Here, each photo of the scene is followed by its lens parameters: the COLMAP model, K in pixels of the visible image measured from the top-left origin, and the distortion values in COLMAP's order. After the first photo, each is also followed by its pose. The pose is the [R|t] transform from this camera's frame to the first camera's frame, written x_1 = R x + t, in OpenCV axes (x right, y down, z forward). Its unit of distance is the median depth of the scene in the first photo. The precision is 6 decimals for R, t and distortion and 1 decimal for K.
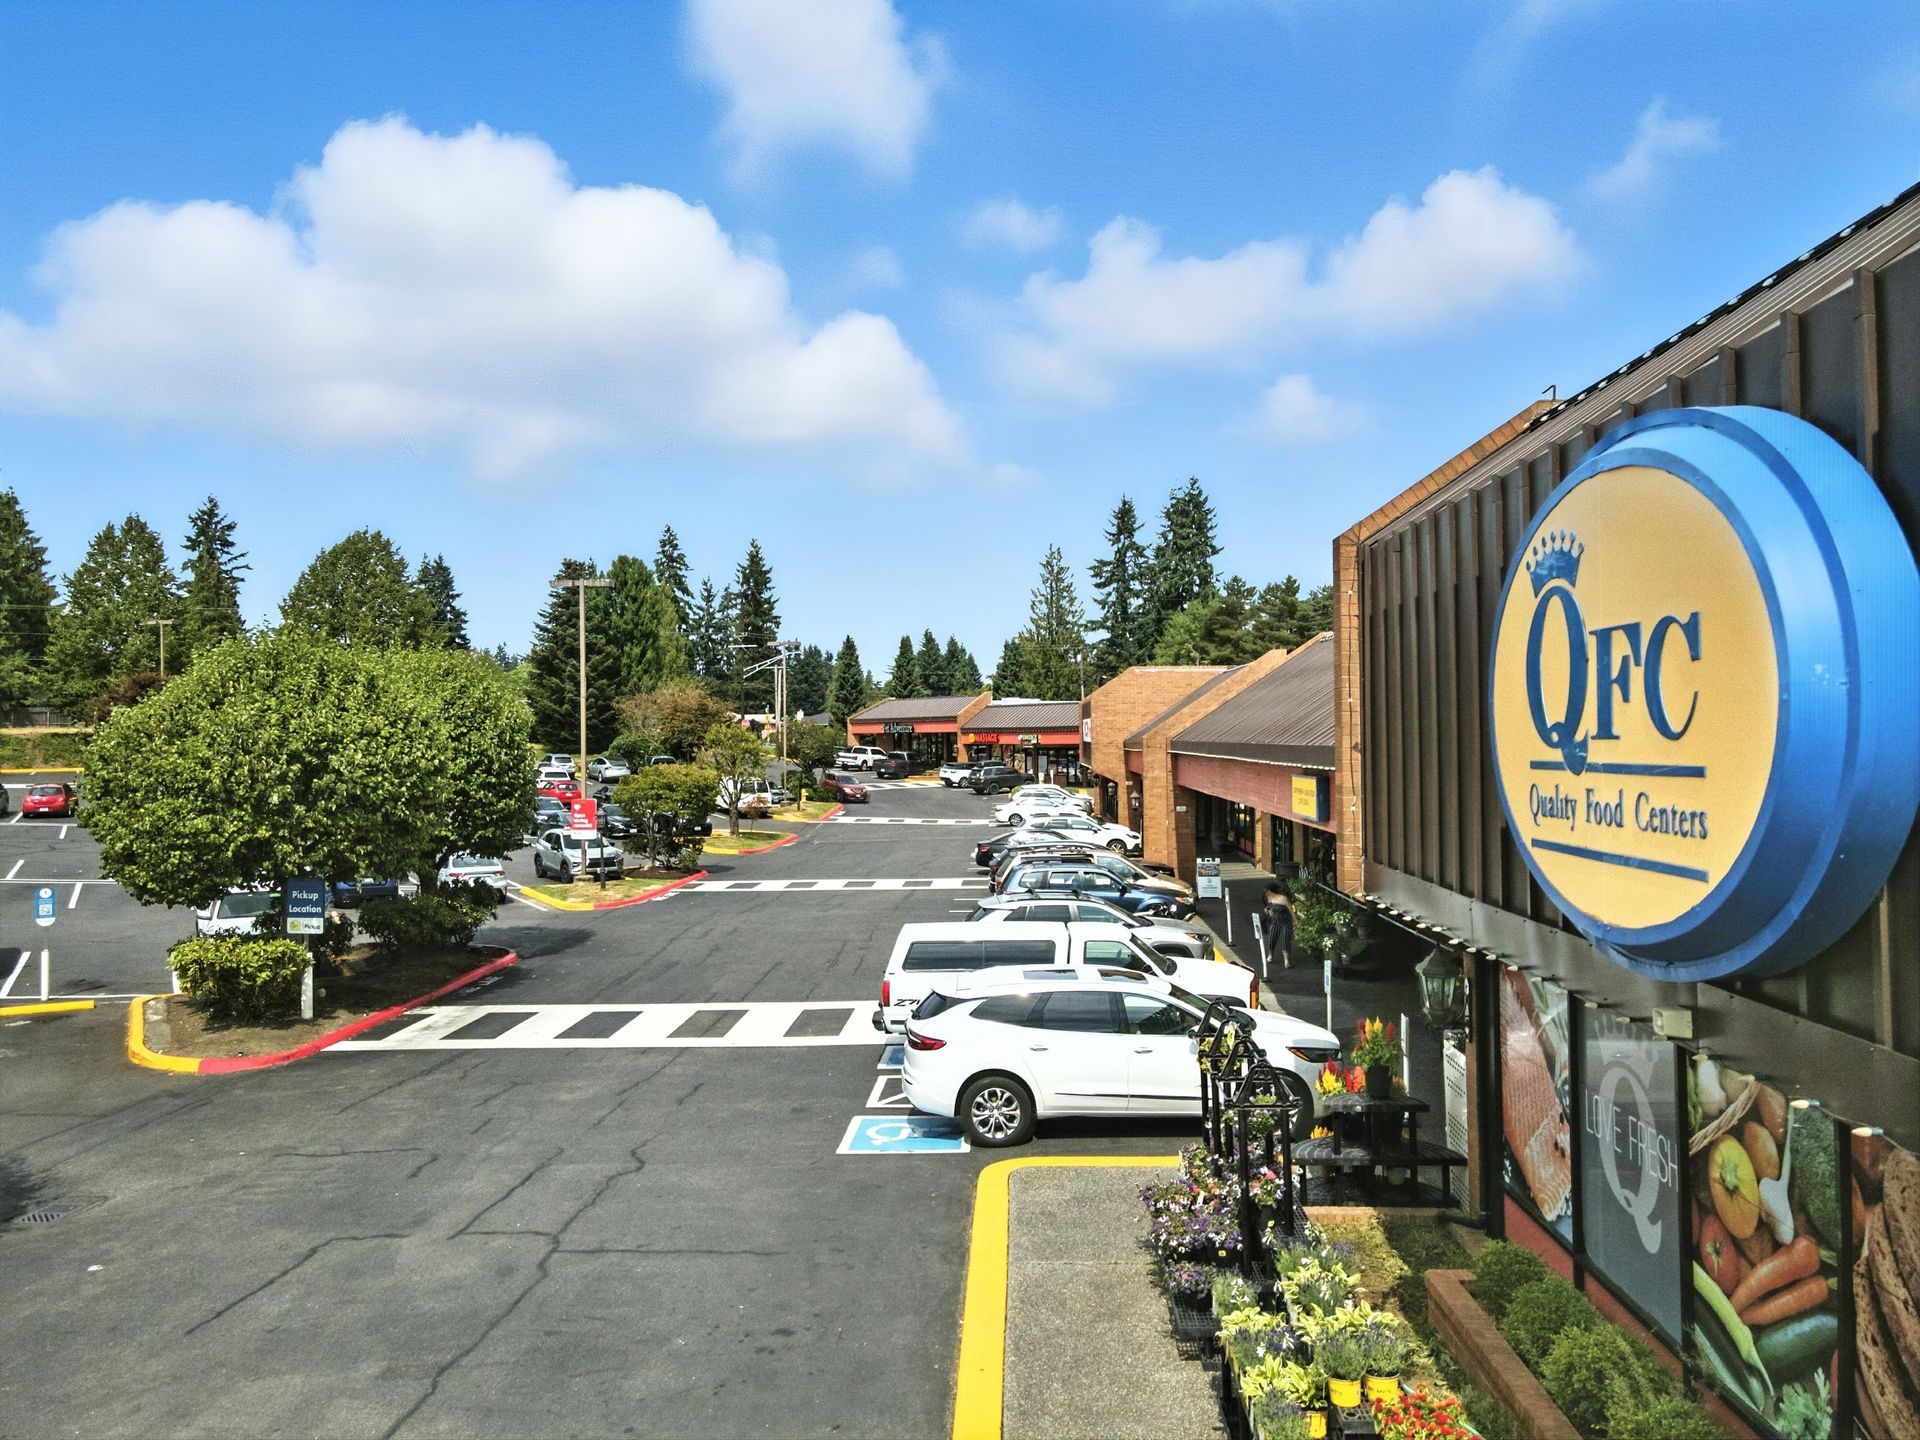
lens RADIAL K [[1400.9, 0, 939.0], [0, 1400.9, 715.1], [0, 0, 1]] dist [0.036012, 0.012236]
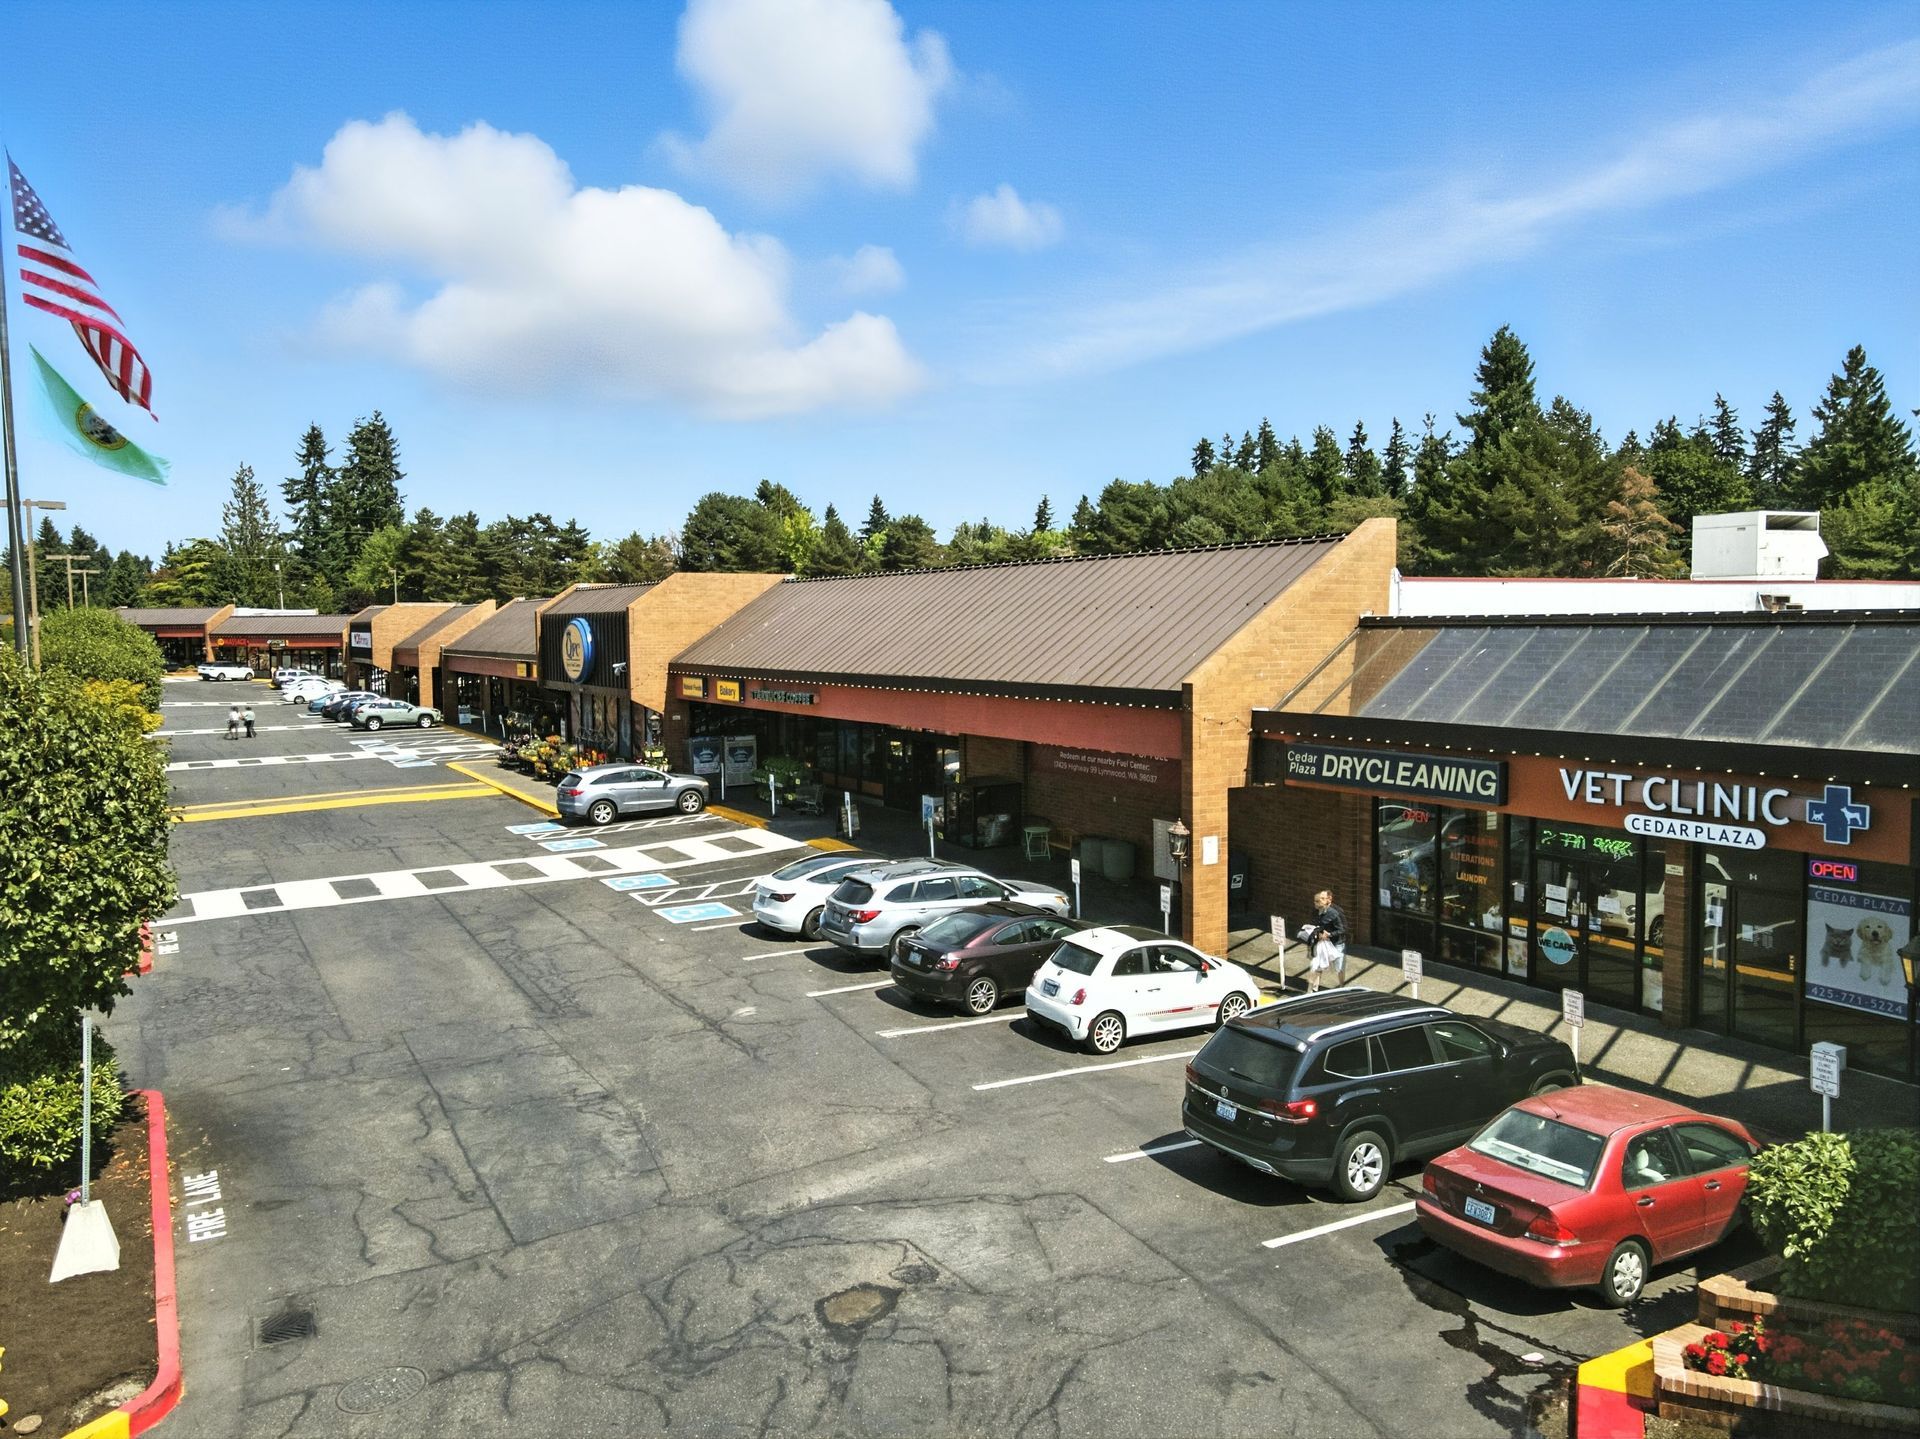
lens RADIAL K [[1400.9, 0, 943.6], [0, 1400.9, 715.0], [0, 0, 1]] dist [0.036012, 0.012236]
pose [[0.835466, -0.033949, 0.548492, -0.076522], [-0.007037, 0.997347, 0.072450, -0.008443], [-0.549497, -0.064389, 0.833011, -0.240798]]
